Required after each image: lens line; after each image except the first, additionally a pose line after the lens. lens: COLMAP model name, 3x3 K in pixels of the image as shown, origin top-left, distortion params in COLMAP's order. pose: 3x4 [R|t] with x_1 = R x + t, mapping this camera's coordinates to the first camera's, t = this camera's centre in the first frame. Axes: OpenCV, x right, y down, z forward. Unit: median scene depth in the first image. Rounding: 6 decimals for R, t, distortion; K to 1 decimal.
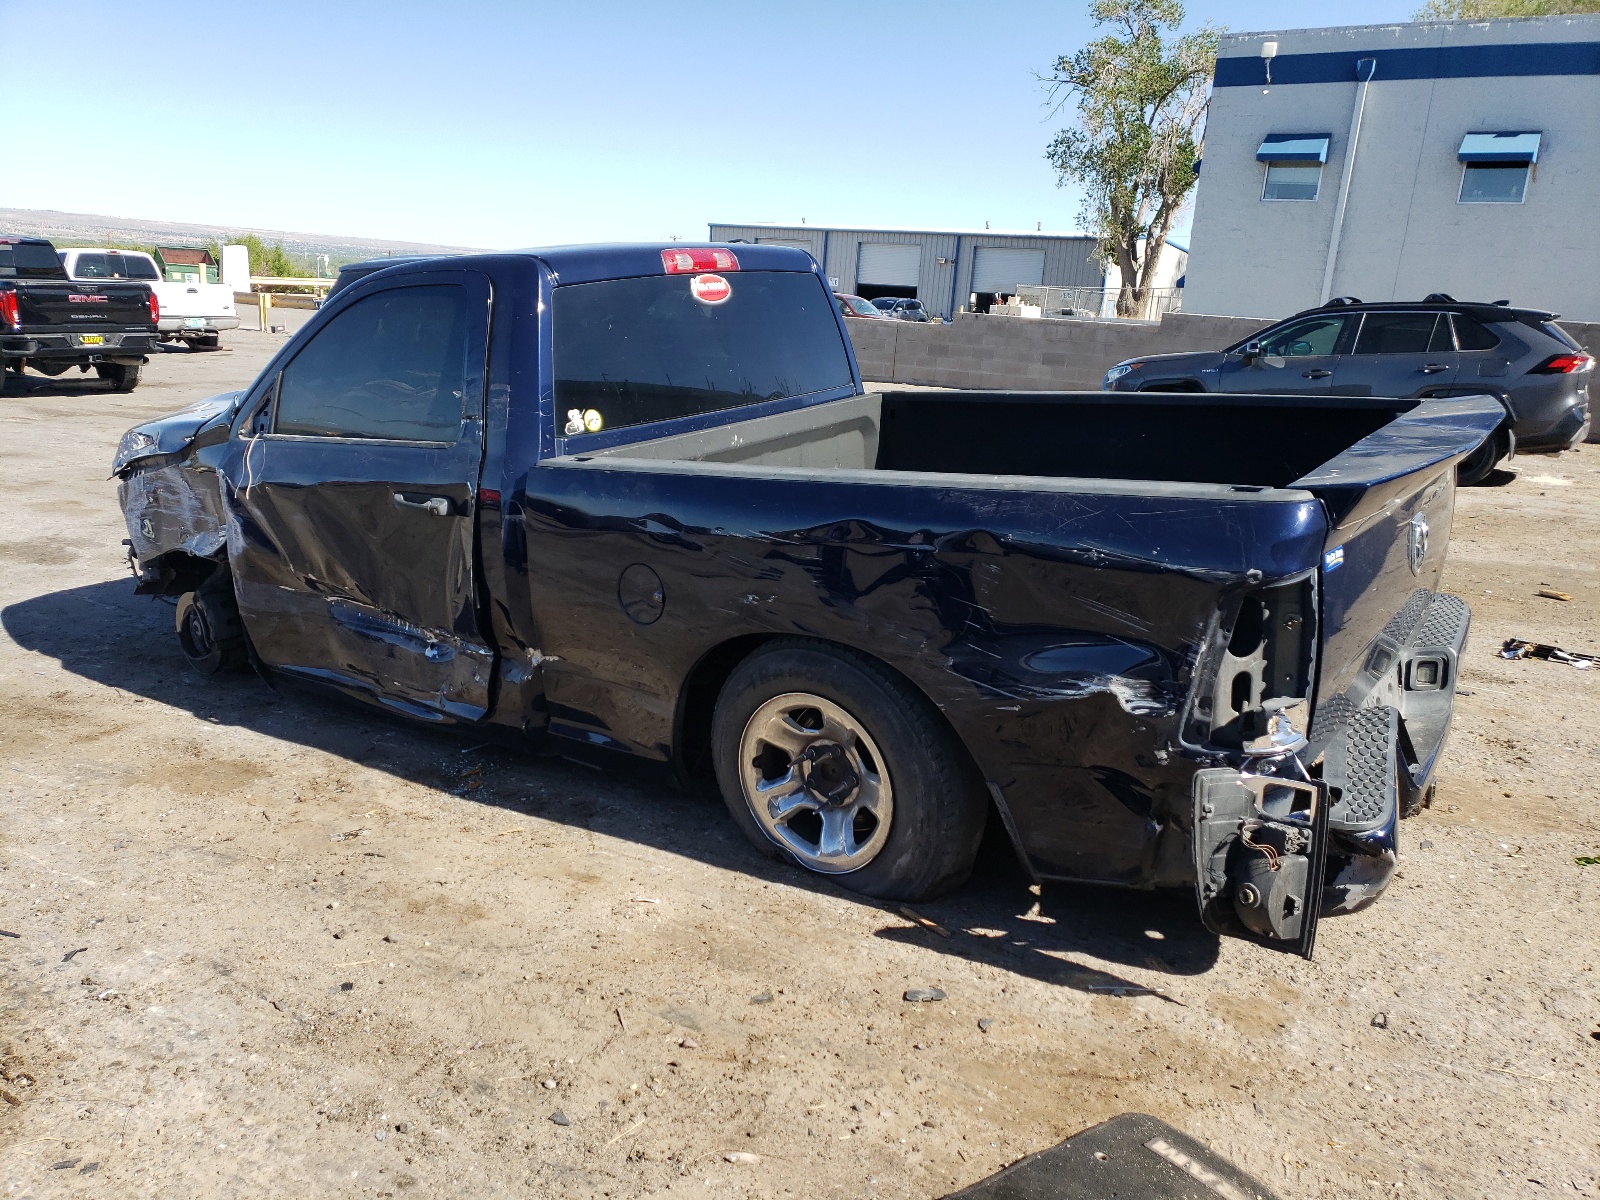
lens RADIAL K [[1235.3, 0, 801.5], [0, 1235.3, 604.9], [0, 0, 1]] dist [0.011617, -0.007486]
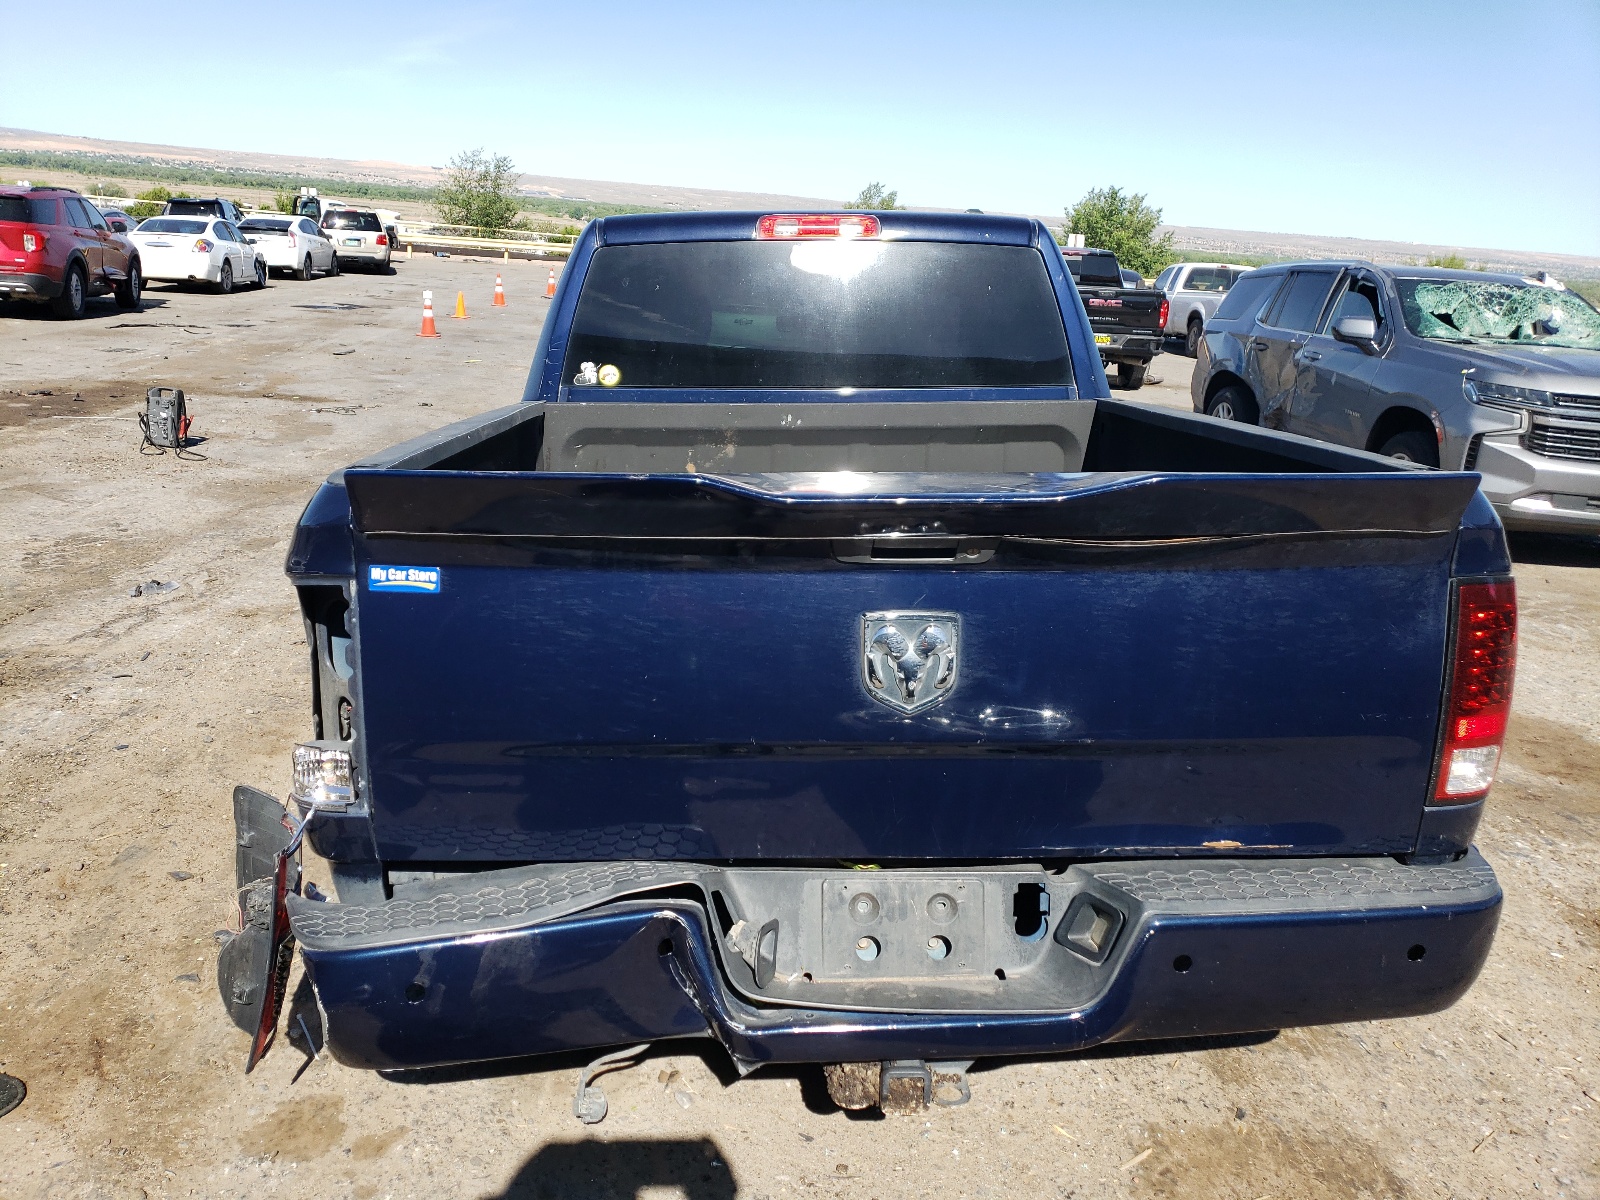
lens RADIAL K [[1235.3, 0, 798.8], [0, 1235.3, 593.4], [0, 0, 1]] dist [0.011617, -0.007486]
pose [[0.604464, 0.214454, -0.767224, 0.716728], [-0.235415, 0.968158, 0.085145, -0.092854], [0.761054, 0.129149, 0.635702, 0.462482]]
